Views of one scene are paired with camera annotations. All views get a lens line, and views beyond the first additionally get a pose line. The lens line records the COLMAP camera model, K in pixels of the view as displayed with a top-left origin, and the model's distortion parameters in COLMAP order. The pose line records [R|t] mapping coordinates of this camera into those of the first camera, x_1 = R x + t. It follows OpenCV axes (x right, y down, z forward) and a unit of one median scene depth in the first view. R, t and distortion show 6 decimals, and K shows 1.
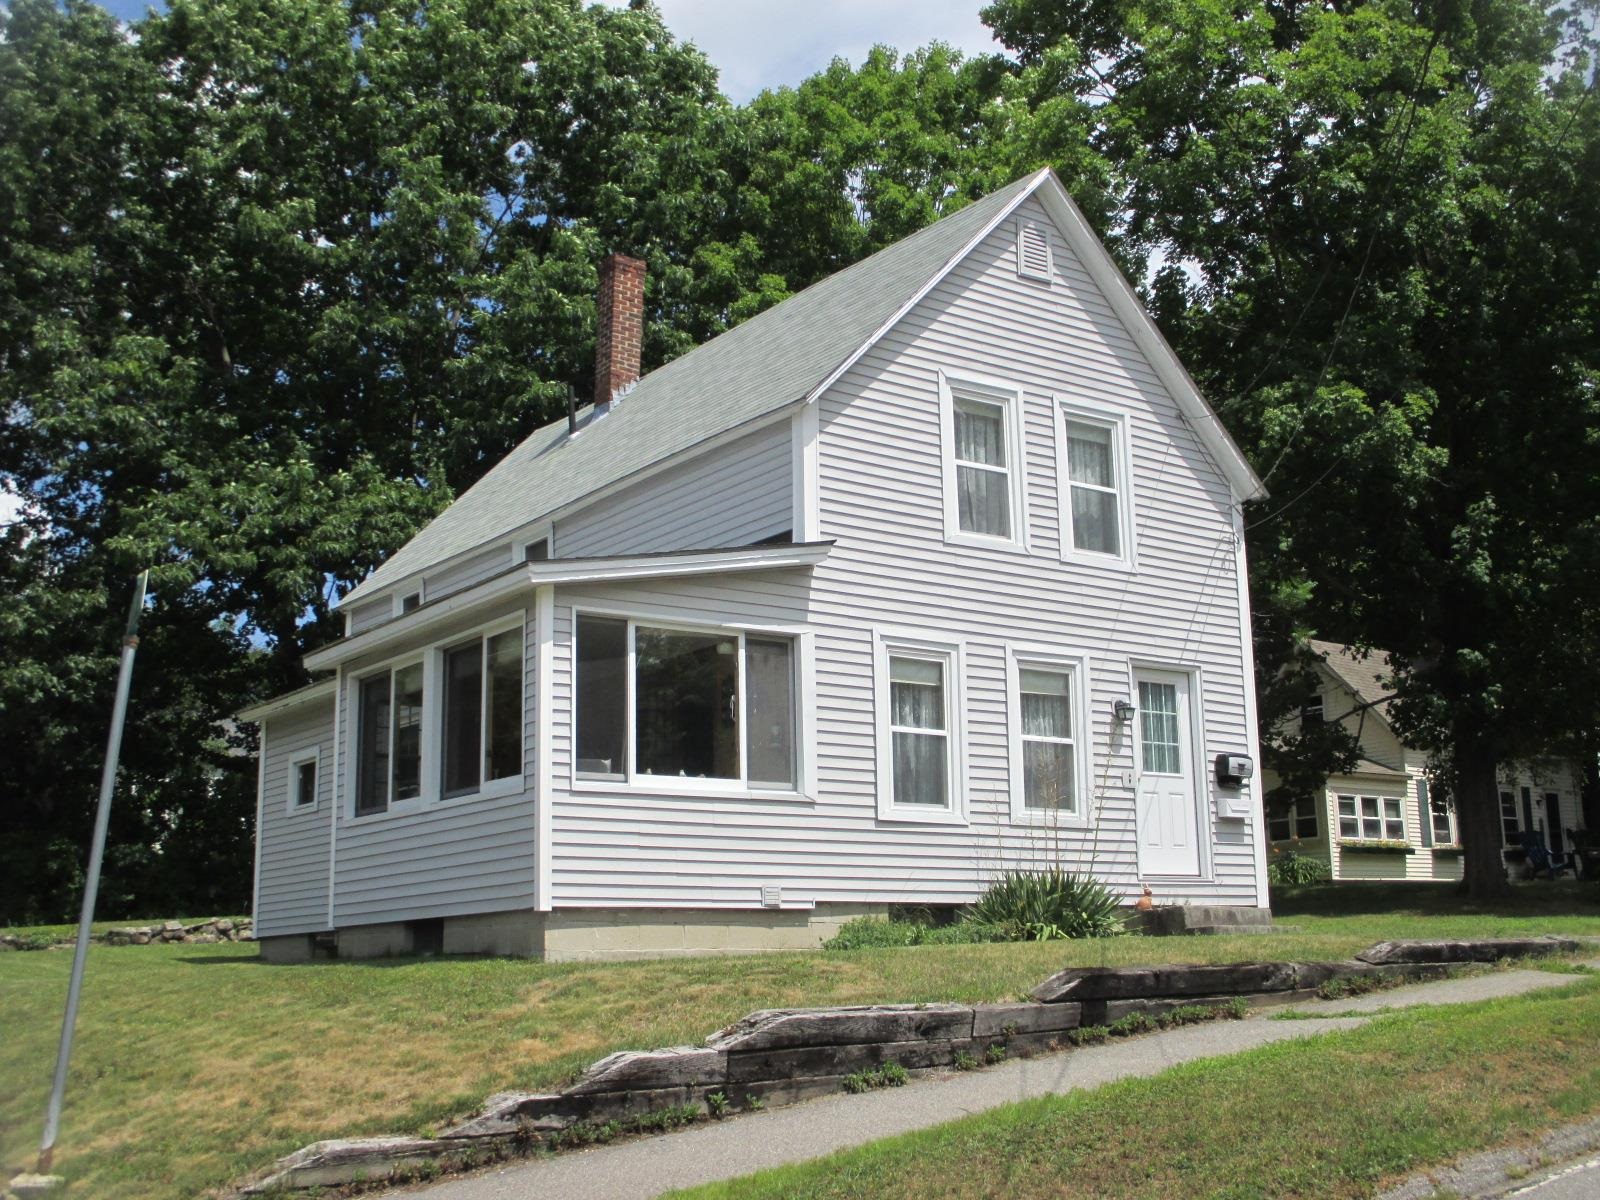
lens RADIAL K [[1861.4, 0, 800.0], [0, 1861.4, 600.0], [0, 0, 1]] dist [-0.029669, -0.026892]
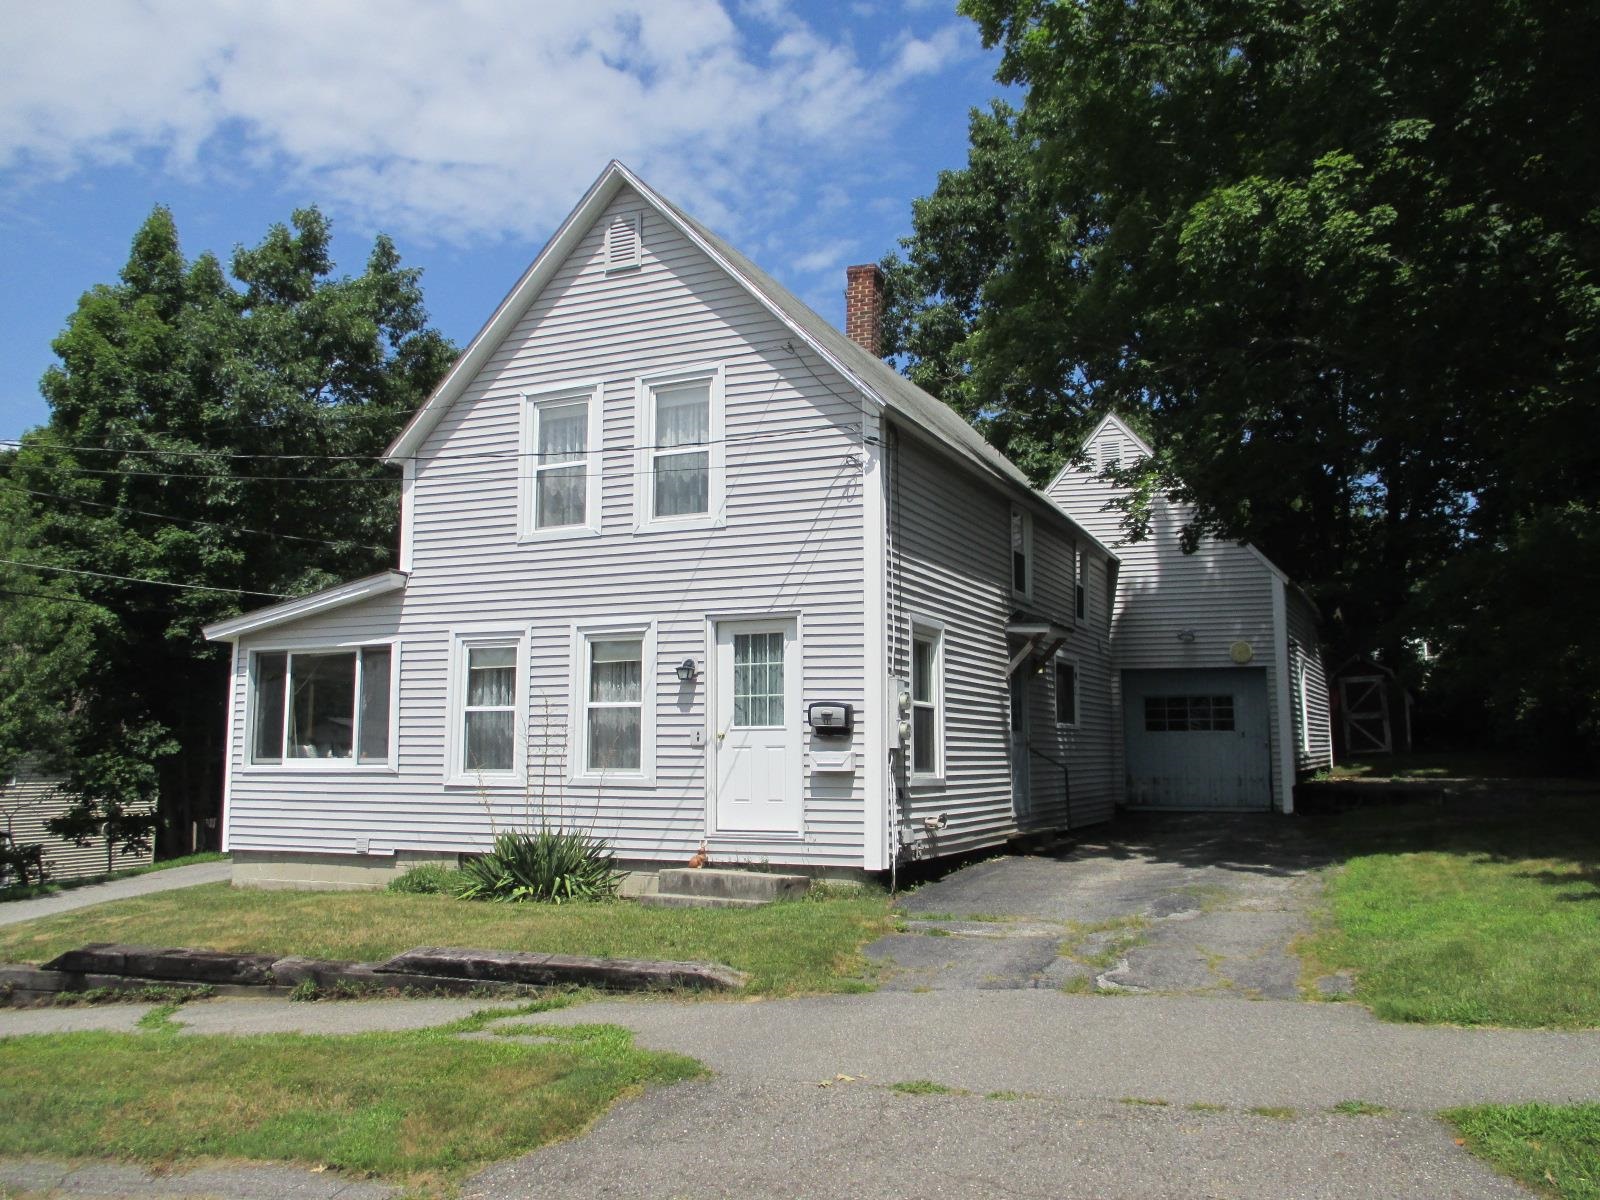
lens RADIAL K [[1311.9, 0, 800.0], [0, 1311.9, 600.0], [0, 0, 1]] dist [-0.000310, -0.000618]
pose [[0.491295, -0.086095, -0.866728, 0.864196], [0.164482, 0.986369, -0.004744, 0.036653], [0.855322, -0.140230, 0.498759, 0.729296]]
